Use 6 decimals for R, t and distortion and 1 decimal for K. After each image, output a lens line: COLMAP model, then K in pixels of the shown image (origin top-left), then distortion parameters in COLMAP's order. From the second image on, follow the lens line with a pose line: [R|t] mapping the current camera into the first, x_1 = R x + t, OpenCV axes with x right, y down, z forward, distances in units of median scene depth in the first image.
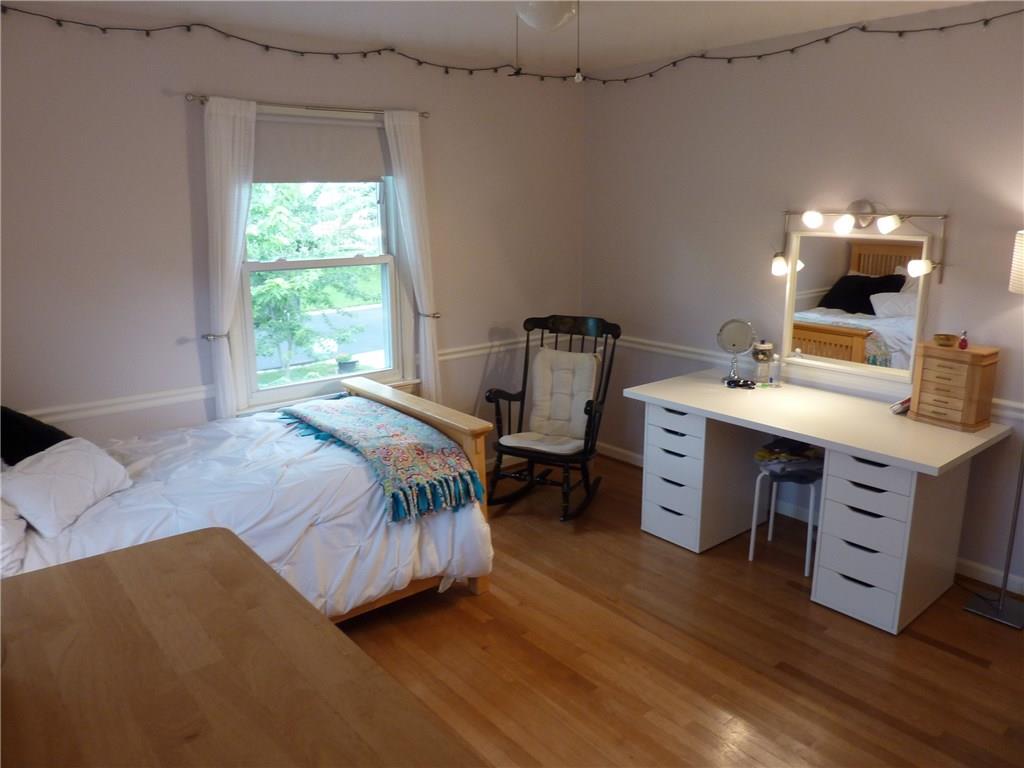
lens RADIAL K [[757.5, 0, 519.4], [0, 757.5, 377.6], [0, 0, 1]] dist [-0.023542, -0.021297]
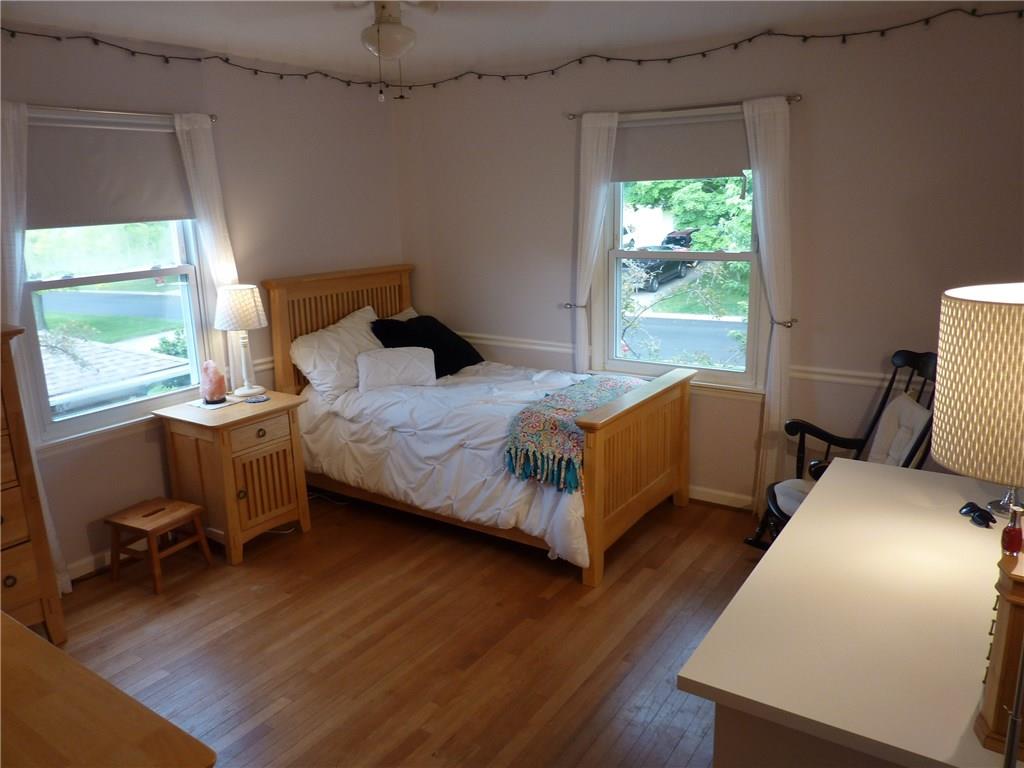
lens RADIAL K [[757.5, 0, 519.8], [0, 757.5, 387.9], [0, 0, 1]] dist [-0.023542, -0.021297]
pose [[0.289784, 0.225651, -0.930111, 0.778922], [-0.200366, 0.964578, 0.171587, -0.122320], [0.935884, 0.136640, 0.324732, 0.525485]]
